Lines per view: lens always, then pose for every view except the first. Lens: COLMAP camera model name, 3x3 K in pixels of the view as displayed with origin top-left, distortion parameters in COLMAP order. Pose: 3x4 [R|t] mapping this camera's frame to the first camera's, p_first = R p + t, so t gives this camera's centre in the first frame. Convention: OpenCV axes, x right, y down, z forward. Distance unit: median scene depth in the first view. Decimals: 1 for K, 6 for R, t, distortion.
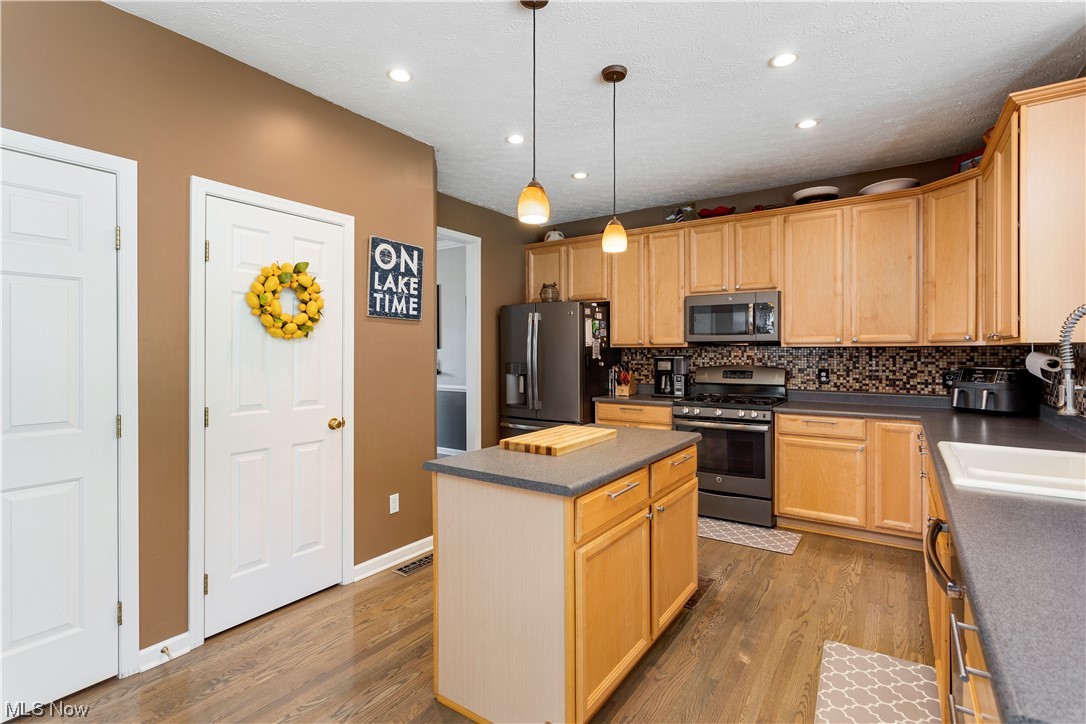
lens RADIAL K [[515.3, 0, 547.9], [0, 515.3, 353.0], [0, 0, 1]] dist [0.003012, 0.000888]
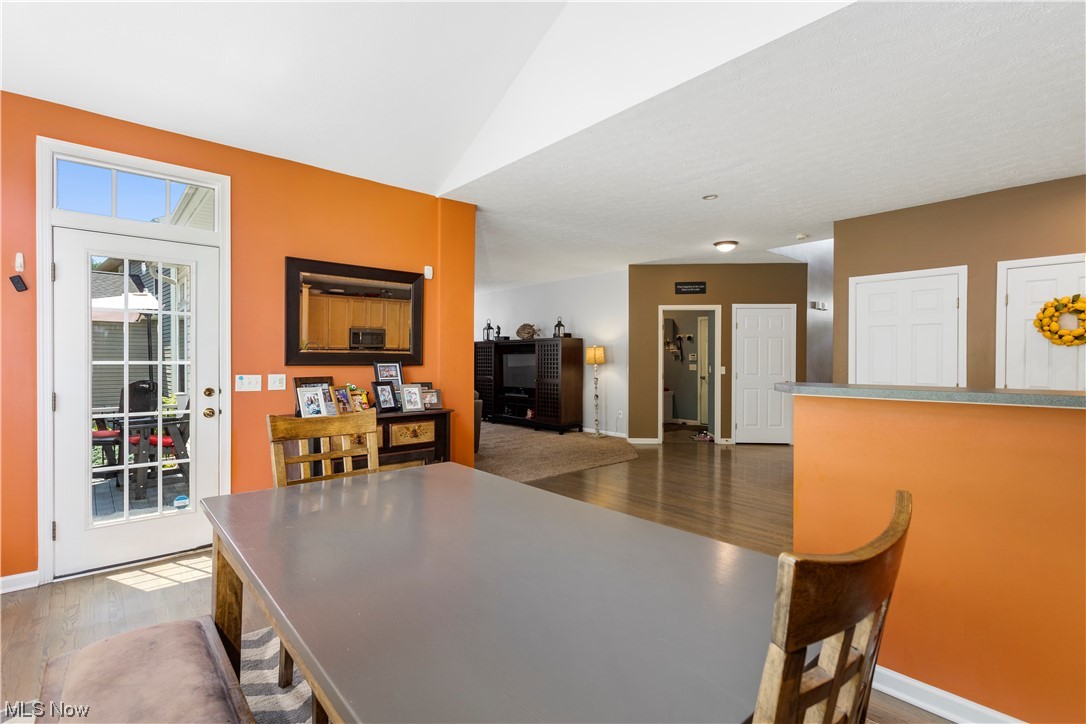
lens RADIAL K [[514.0, 0, 545.4], [0, 514.0, 360.4], [0, 0, 1]] dist [0.000209, 0.000359]
pose [[-0.246382, 0.003829, -0.969165, 0.977739], [-0.003923, 0.999980, 0.004948, 0.010609], [0.969165, 0.005021, -0.246362, -0.092901]]
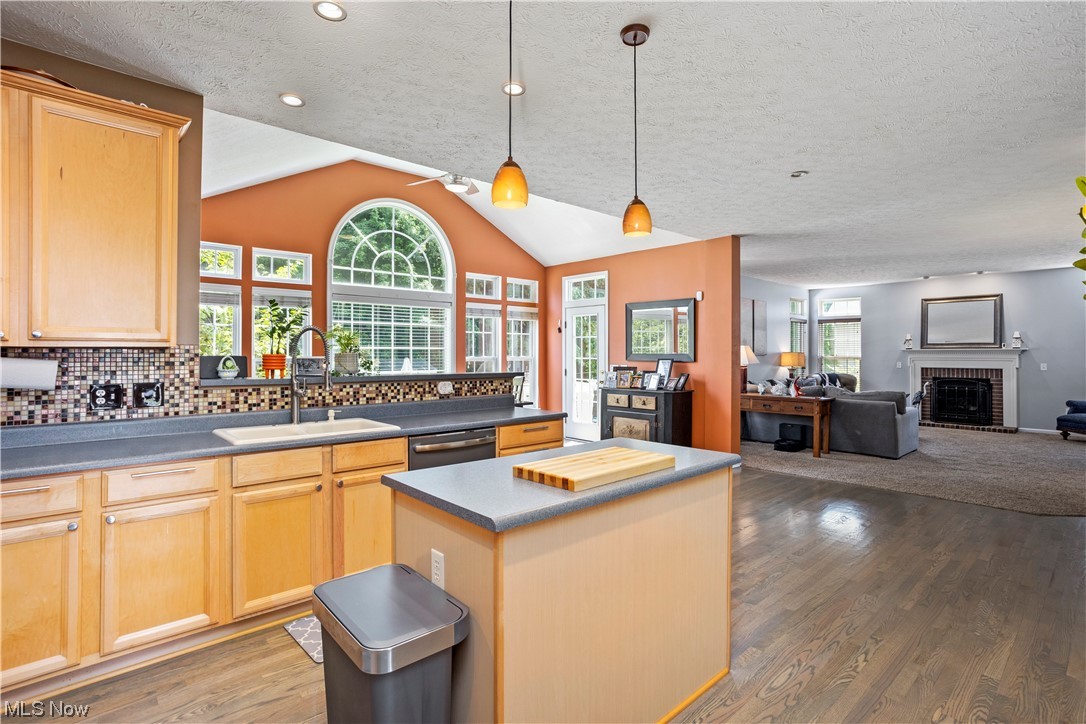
lens RADIAL K [[524.0, 0, 545.5], [0, 524.0, 350.9], [0, 0, 1]] dist [-0.047986, 0.029716]
pose [[-0.971749, 0.003548, 0.235991, -0.054864], [0.002839, 0.999990, -0.003347, -0.003449], [-0.236001, -0.002583, -0.971749, 1.164546]]
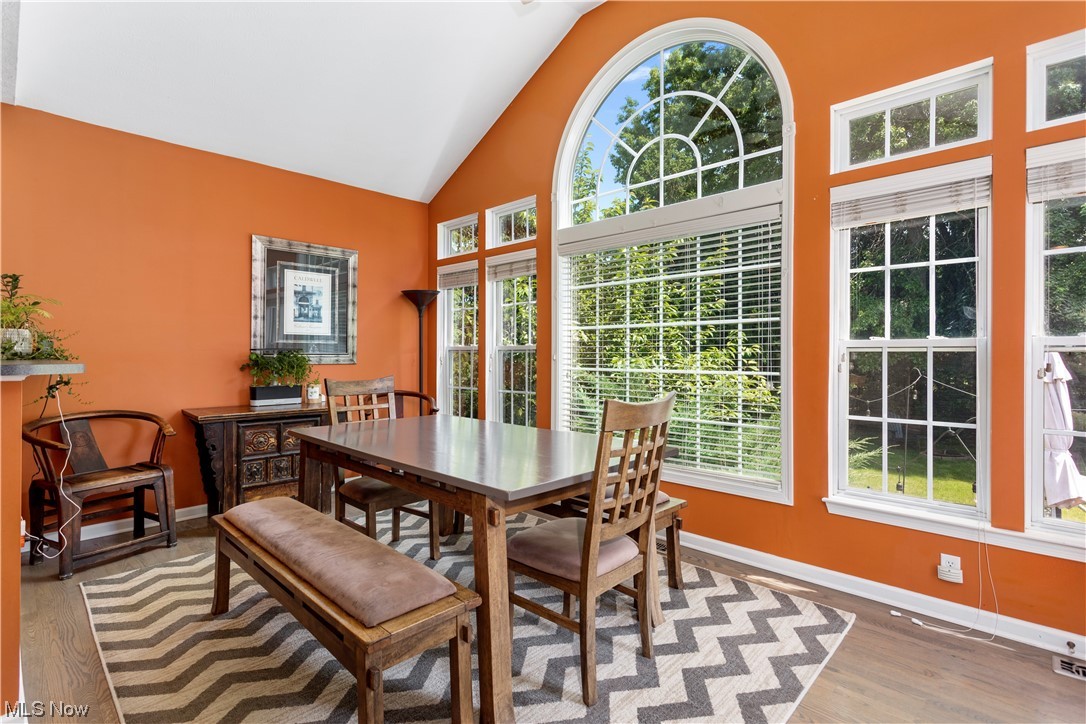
lens RADIAL K [[515.3, 0, 547.9], [0, 515.3, 353.0], [0, 0, 1]] dist [0.003012, 0.000888]
pose [[0.160783, 0.000278, 0.986990, -0.055361], [0.004369, 0.999990, -0.000994, 0.031241], [-0.986980, 0.004472, 0.160780, -0.485120]]
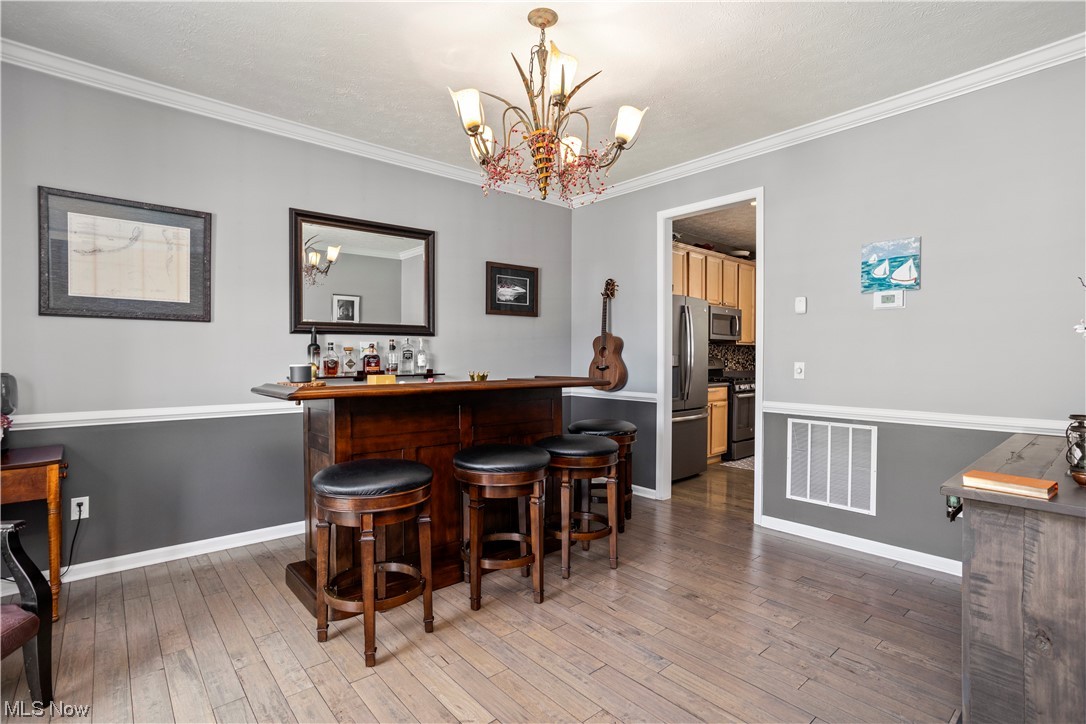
lens RADIAL K [[515.3, 0, 547.9], [0, 515.3, 353.0], [0, 0, 1]] dist [0.003012, 0.000888]
pose [[0.250129, 0.005107, 0.968199, -1.421516], [-0.001162, 0.999987, -0.004975, 0.026793], [-0.968212, 0.000119, 0.250132, 1.311953]]
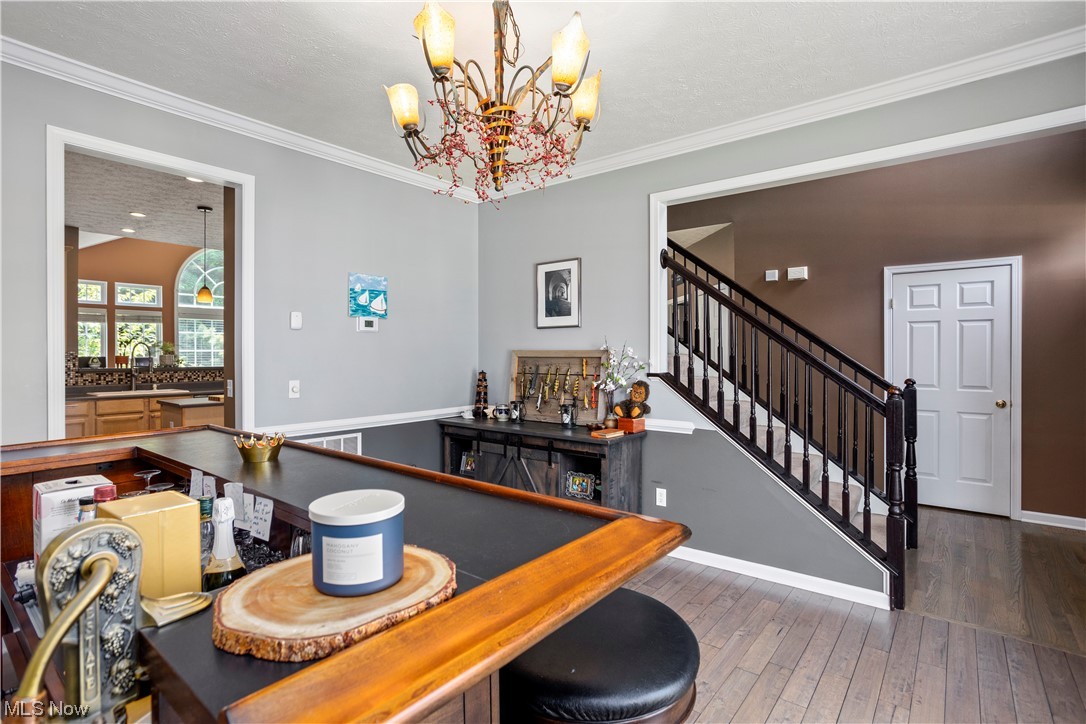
lens RADIAL K [[523.2, 0, 543.6], [0, 523.2, 354.2], [0, 0, 1]] dist [-0.051859, 0.030620]
pose [[-0.996960, 0.002769, 0.077870, -0.886594], [0.003155, 0.999983, 0.004835, -0.010842], [-0.077856, 0.005066, -0.996952, 1.963867]]
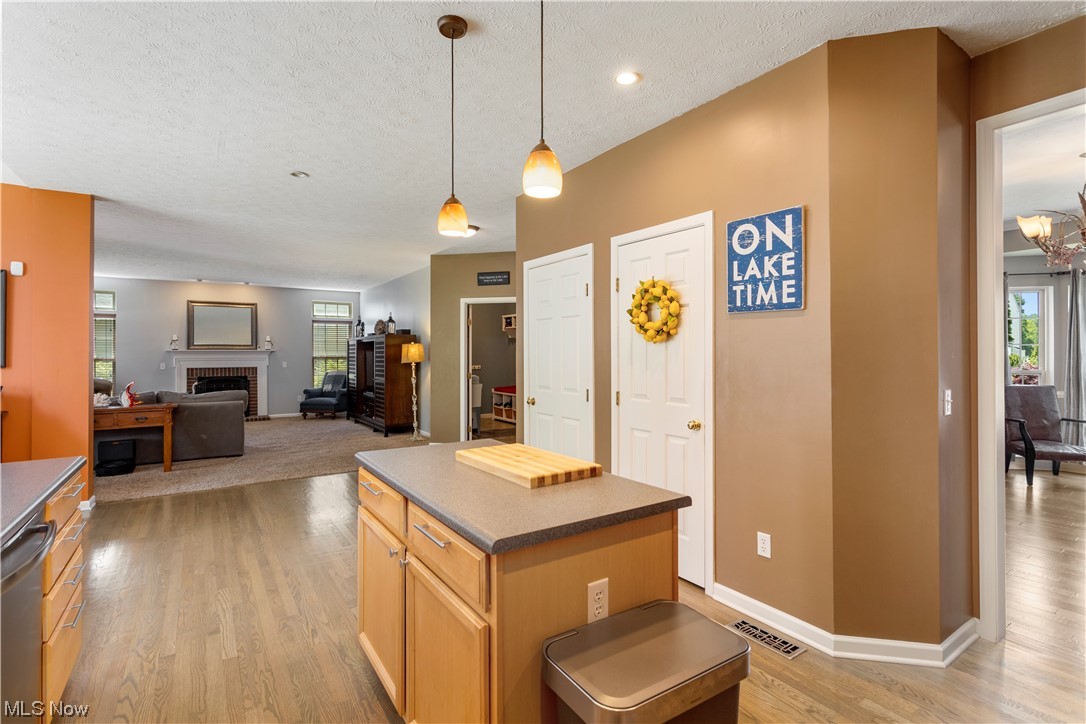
lens RADIAL K [[515.3, 0, 547.9], [0, 515.3, 353.0], [0, 0, 1]] dist [0.003012, 0.000888]
pose [[-0.368531, 0.002220, -0.929613, 0.496789], [0.000537, 0.999997, 0.002176, -0.004679], [0.929615, 0.000303, -0.368531, 0.868866]]
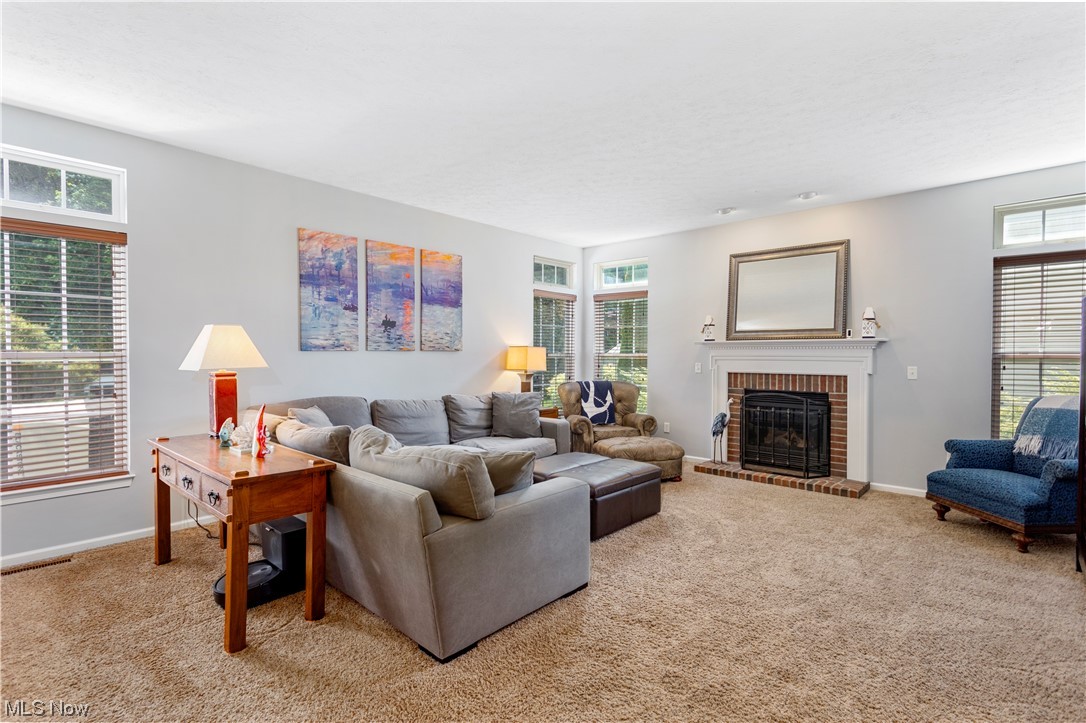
lens RADIAL K [[514.0, 0, 545.4], [0, 514.0, 359.9], [0, 0, 1]] dist [0.000209, 0.000359]
pose [[-0.989838, -0.001180, 0.142195, -0.984758], [0.001334, 0.999844, 0.017584, 0.013514], [-0.142194, 0.017595, -0.989682, -0.254556]]
